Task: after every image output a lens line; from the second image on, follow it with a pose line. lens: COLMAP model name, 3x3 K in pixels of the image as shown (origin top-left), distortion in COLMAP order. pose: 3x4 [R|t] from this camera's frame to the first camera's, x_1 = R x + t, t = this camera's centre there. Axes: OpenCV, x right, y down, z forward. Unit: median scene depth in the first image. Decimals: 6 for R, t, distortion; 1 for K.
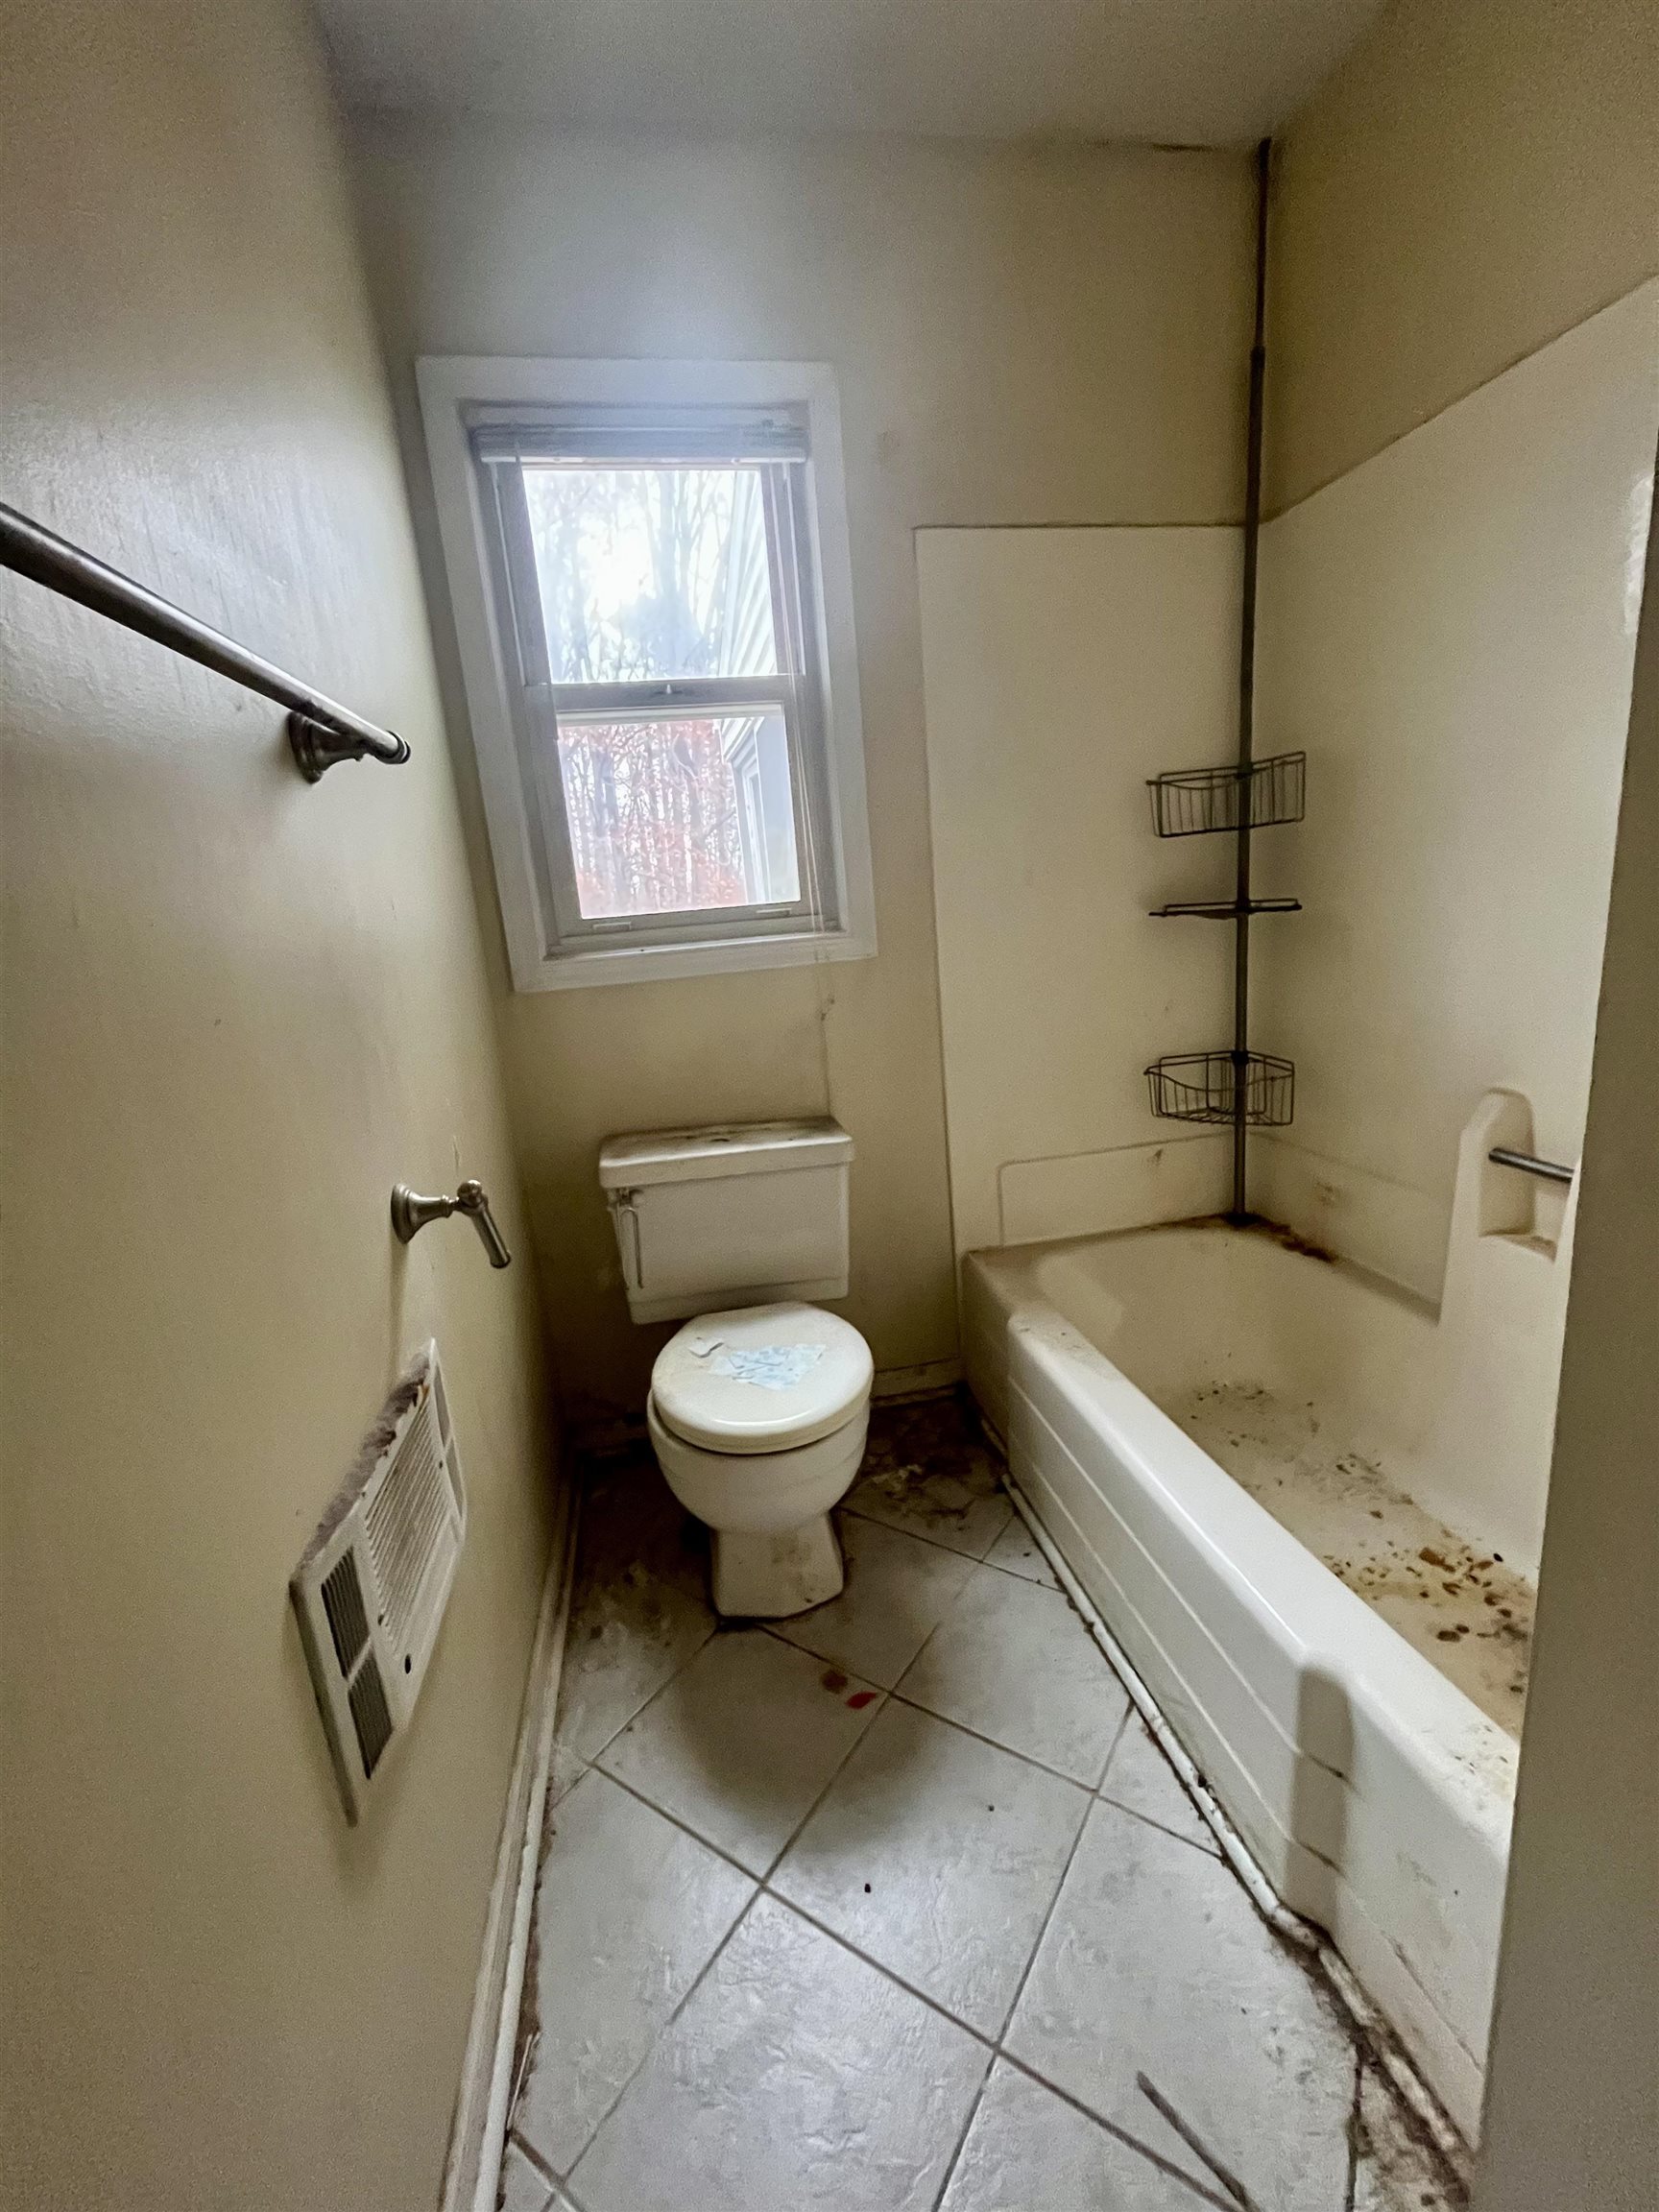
lens RADIAL K [[901.6, 0, 827.5], [0, 901.6, 1112.8], [0, 0, 1]] dist [-0.002120, 0.000520]
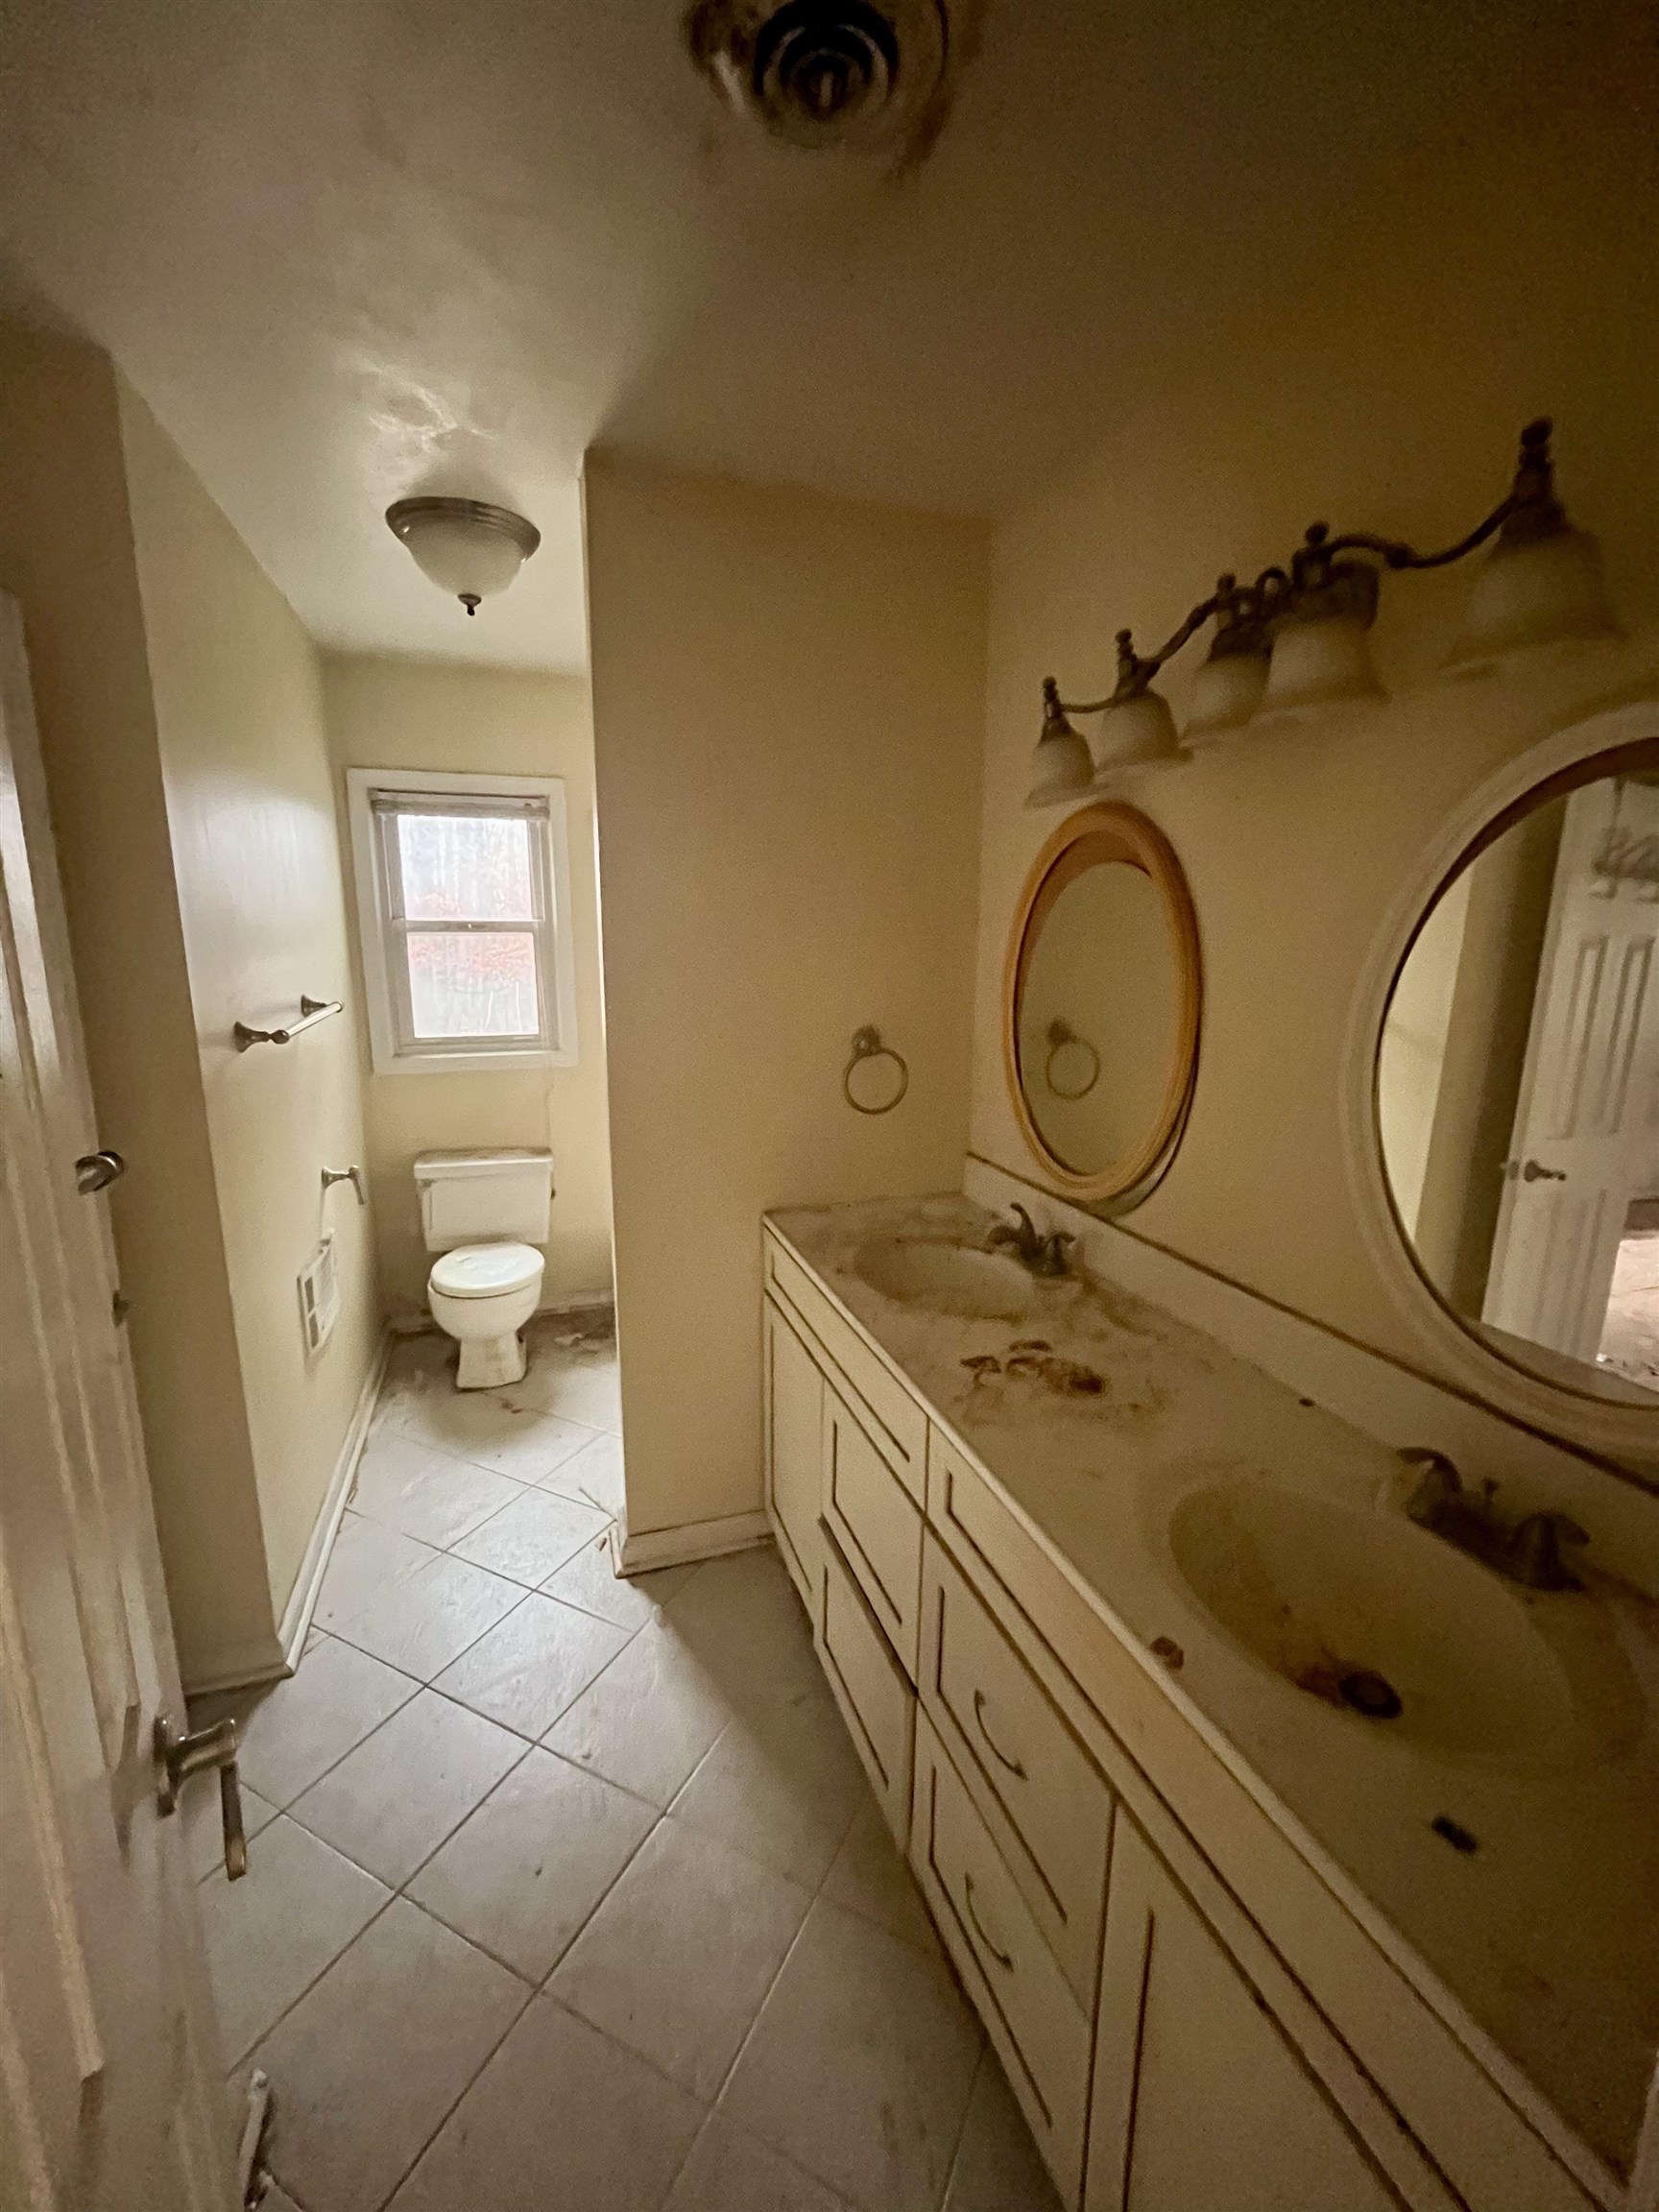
lens RADIAL K [[901.6, 0, 832.1], [0, 901.6, 1100.3], [0, 0, 1]] dist [-0.002120, 0.000520]
pose [[0.986325, 0.056680, 0.154756, 0.356278], [-0.048101, 0.997120, -0.058631, -0.017476], [-0.157634, 0.050386, 0.986211, -1.160389]]
